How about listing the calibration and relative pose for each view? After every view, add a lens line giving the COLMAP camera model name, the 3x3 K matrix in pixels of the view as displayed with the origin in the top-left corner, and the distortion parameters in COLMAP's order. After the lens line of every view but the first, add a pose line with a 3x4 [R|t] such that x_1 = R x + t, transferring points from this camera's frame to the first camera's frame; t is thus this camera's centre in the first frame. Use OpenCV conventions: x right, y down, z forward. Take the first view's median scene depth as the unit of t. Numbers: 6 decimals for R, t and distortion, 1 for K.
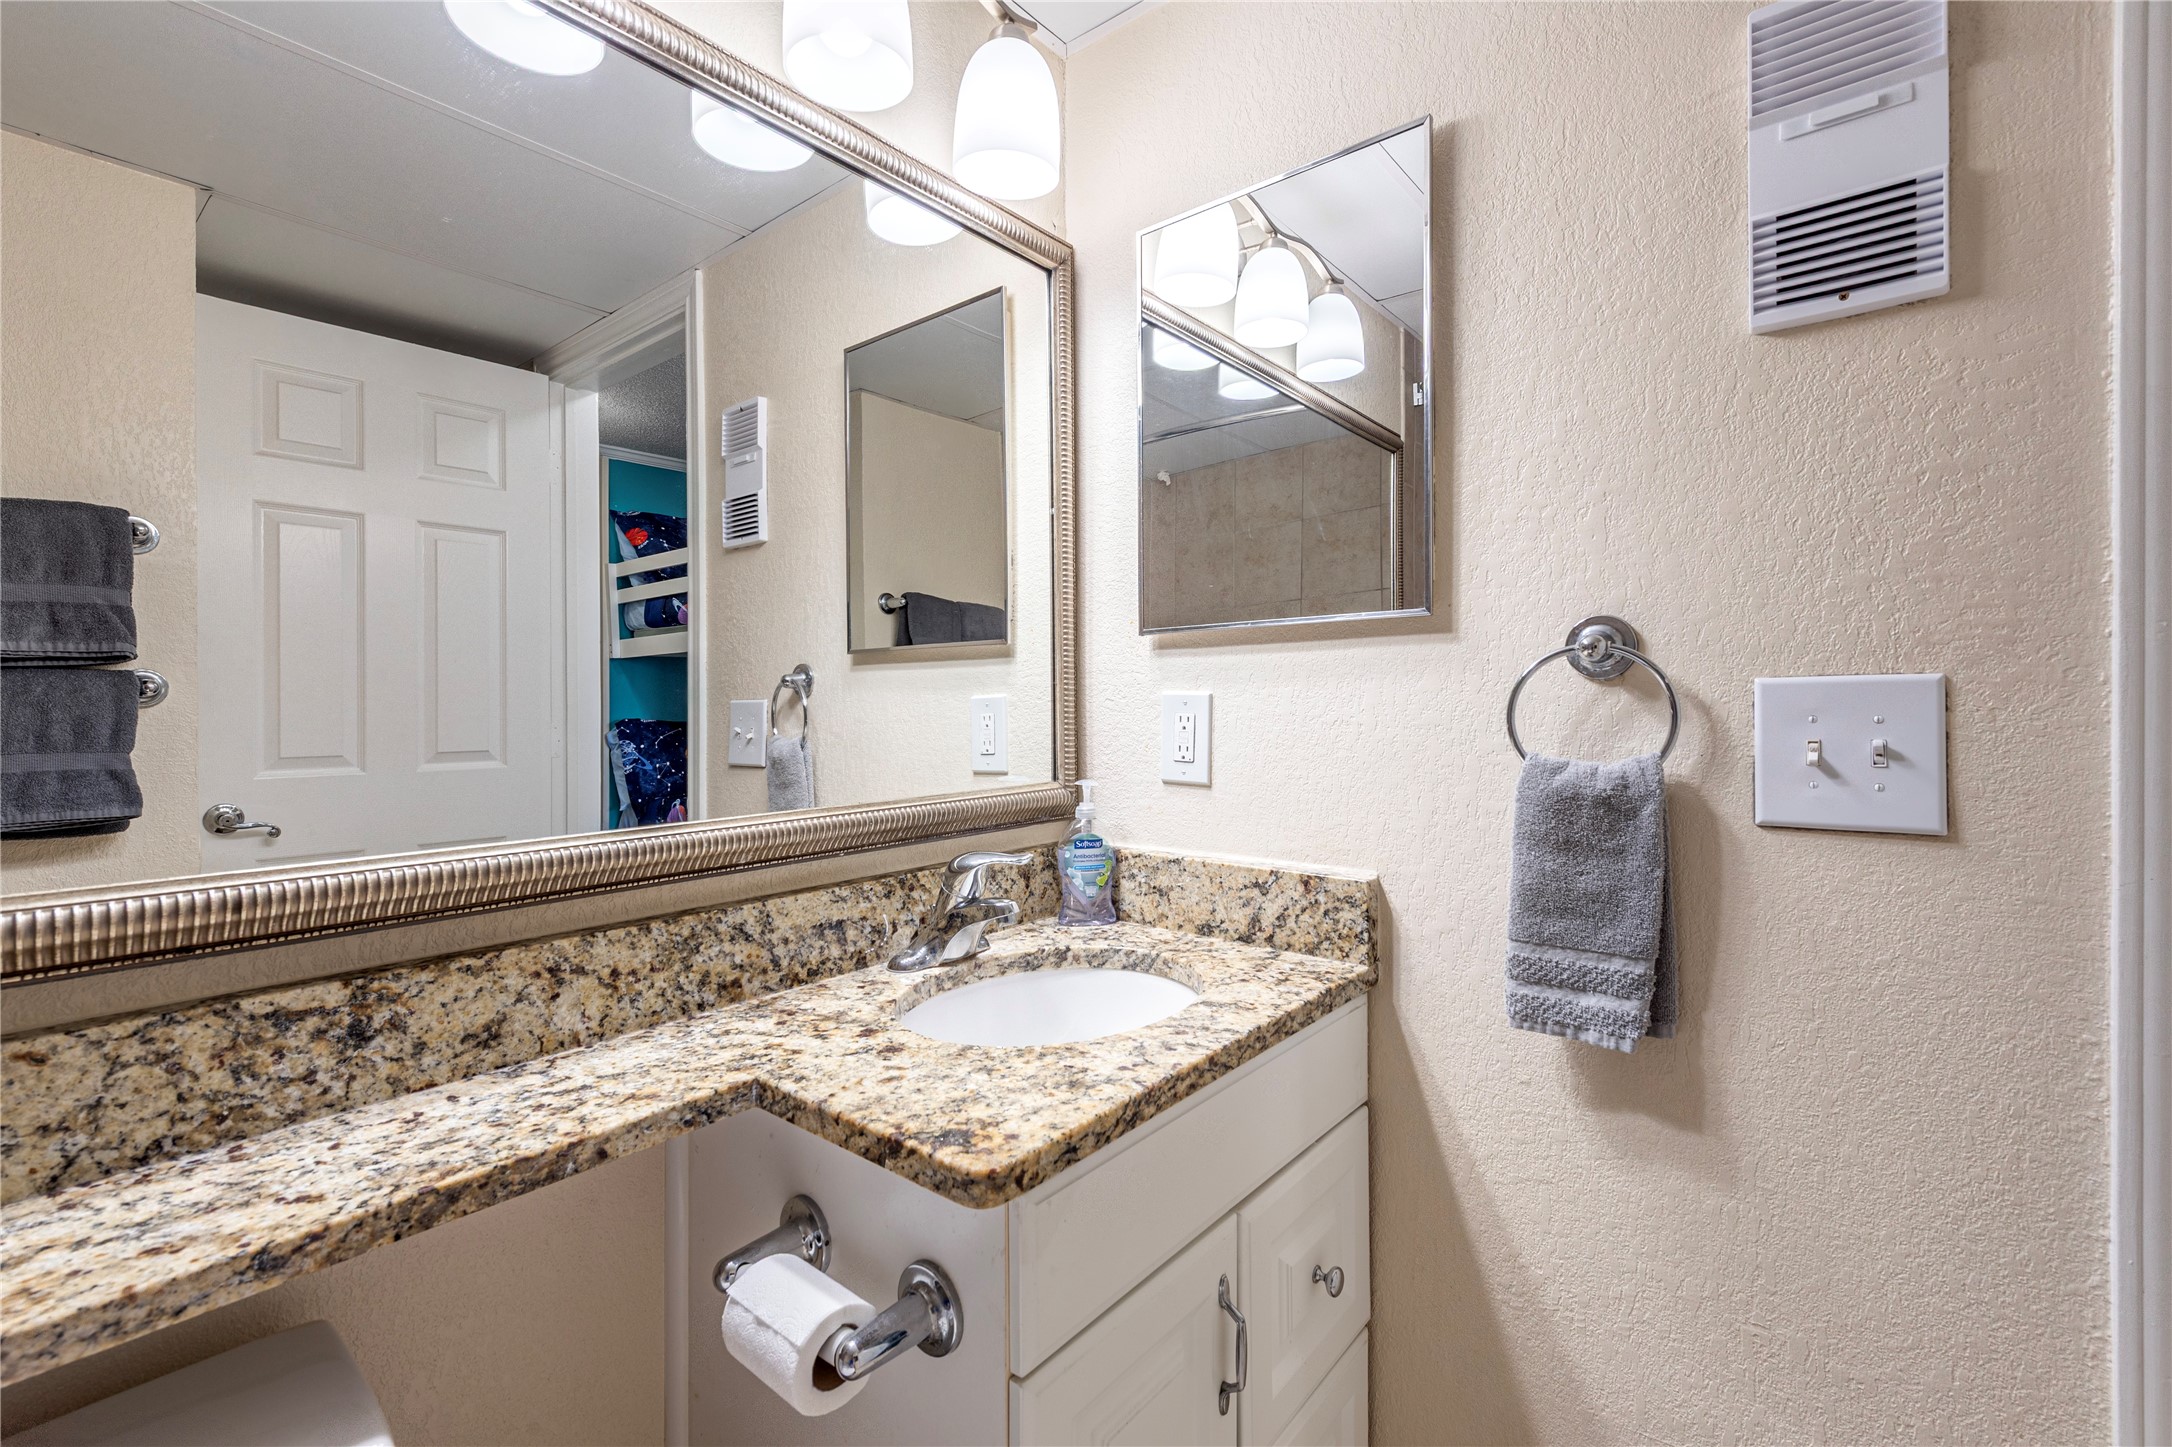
lens RADIAL K [[956.2, 0, 1085.1], [0, 956.2, 711.7], [0, 0, 1]] dist [0.016307, -0.002272]
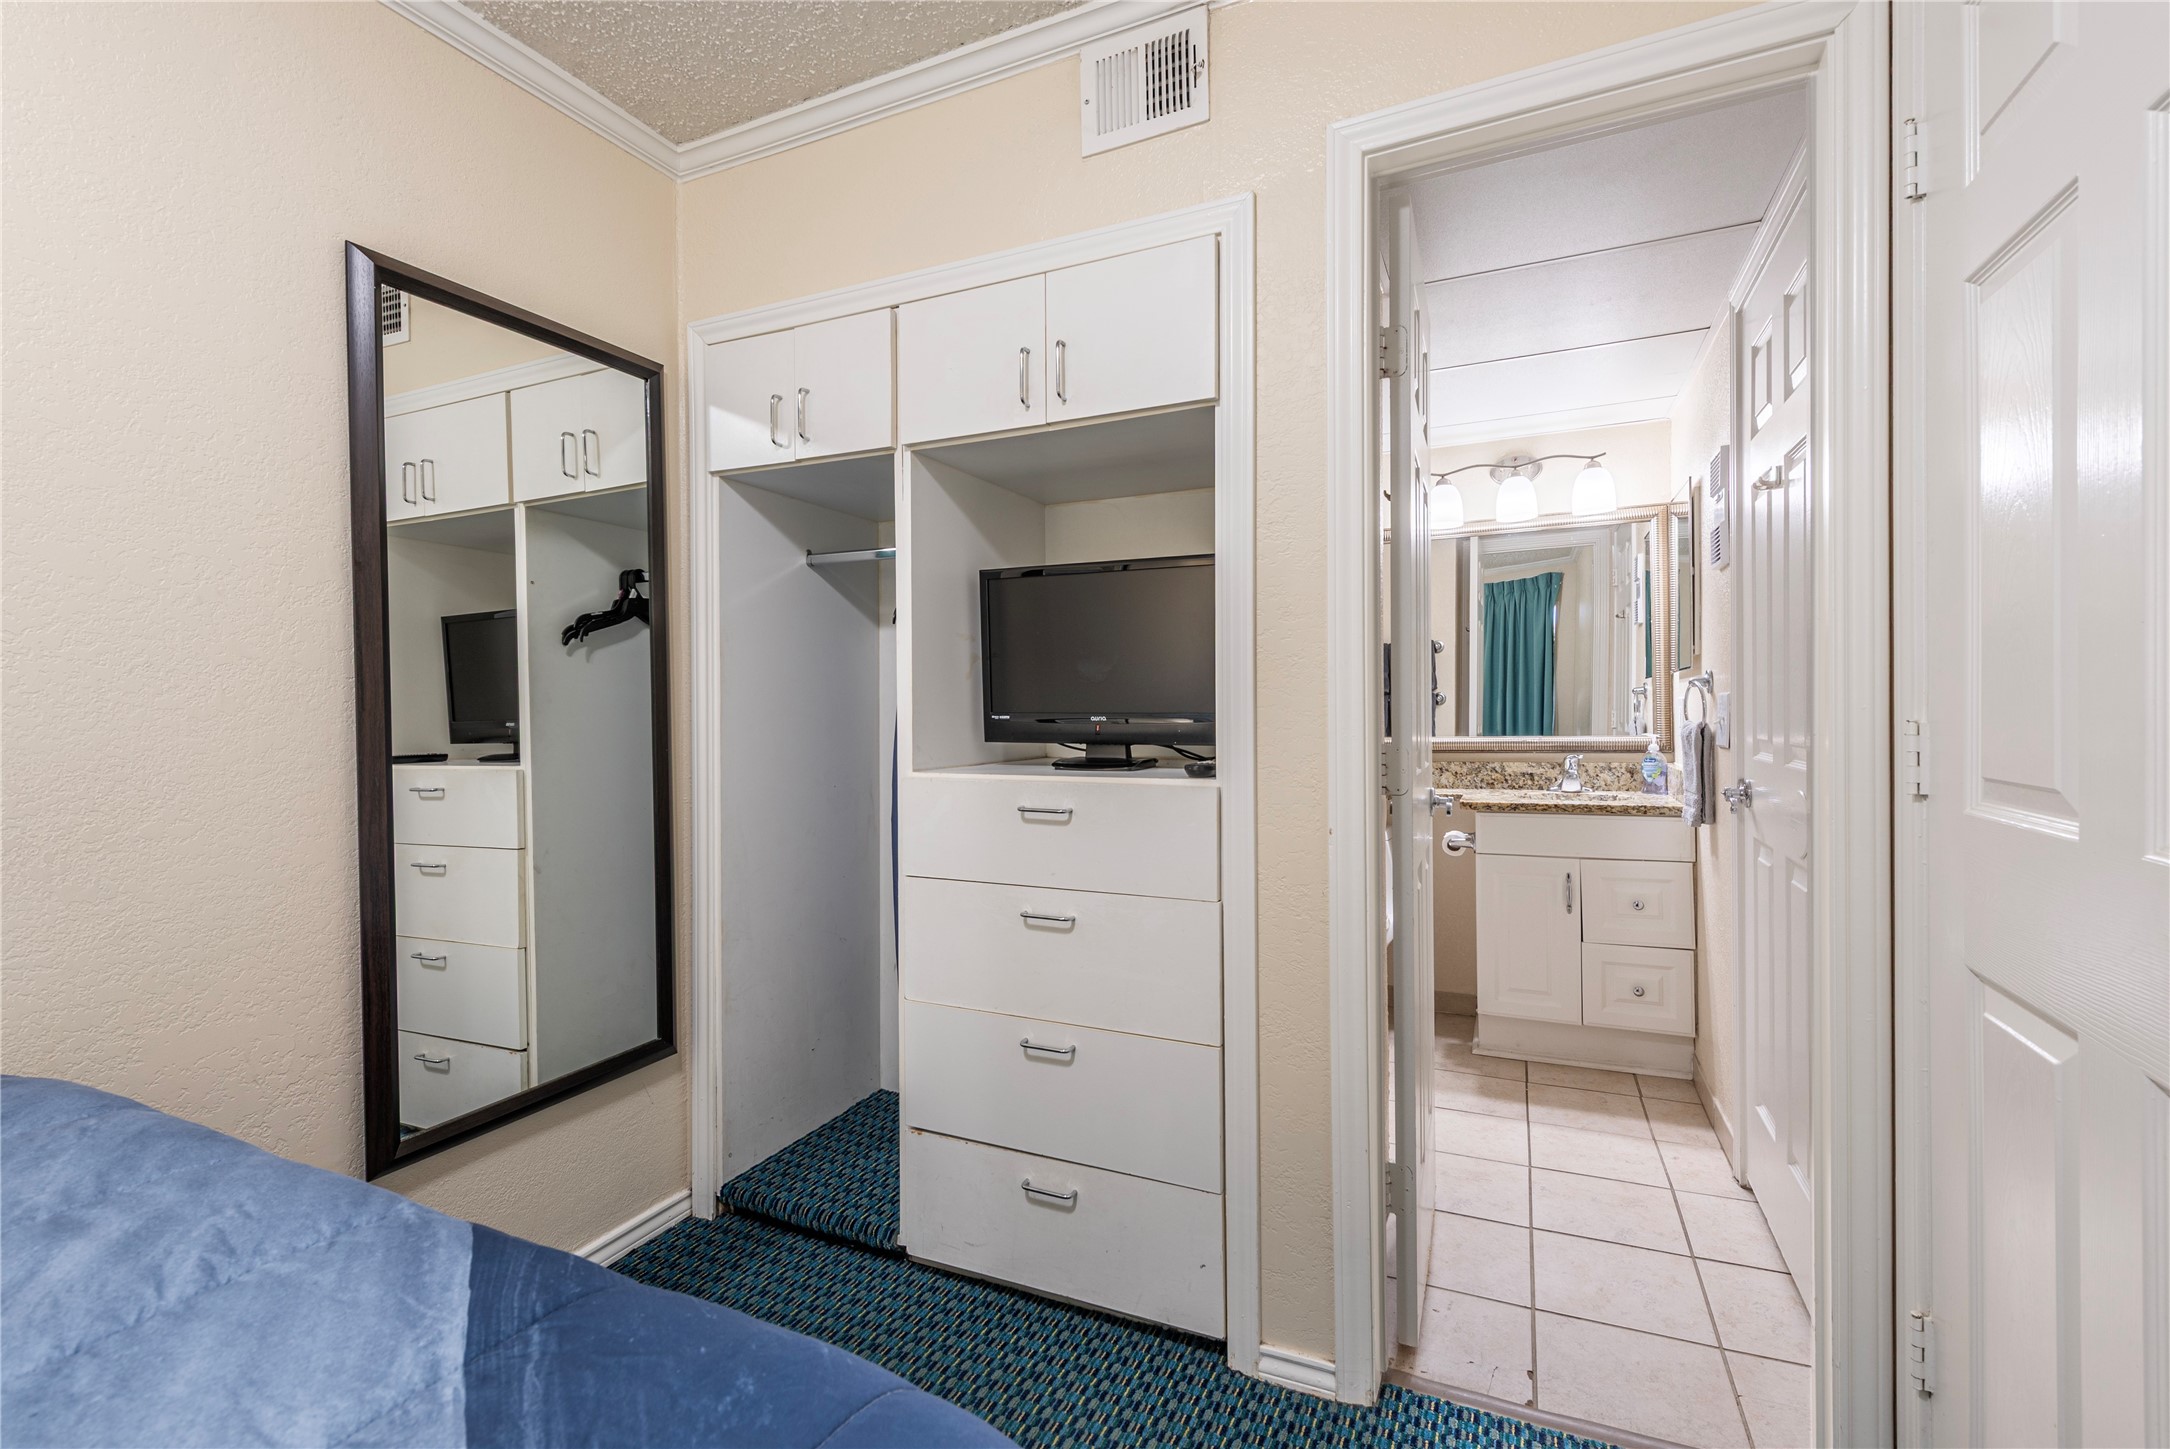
lens RADIAL K [[955.3, 0, 1090.4], [0, 955.3, 716.6], [0, 0, 1]] dist [0.016307, -0.002272]
pose [[0.260571, 0.006283, -0.965434, 2.727052], [0.003896, 0.999964, 0.007559, 0.001910], [0.965447, -0.005731, 0.260538, -1.389597]]
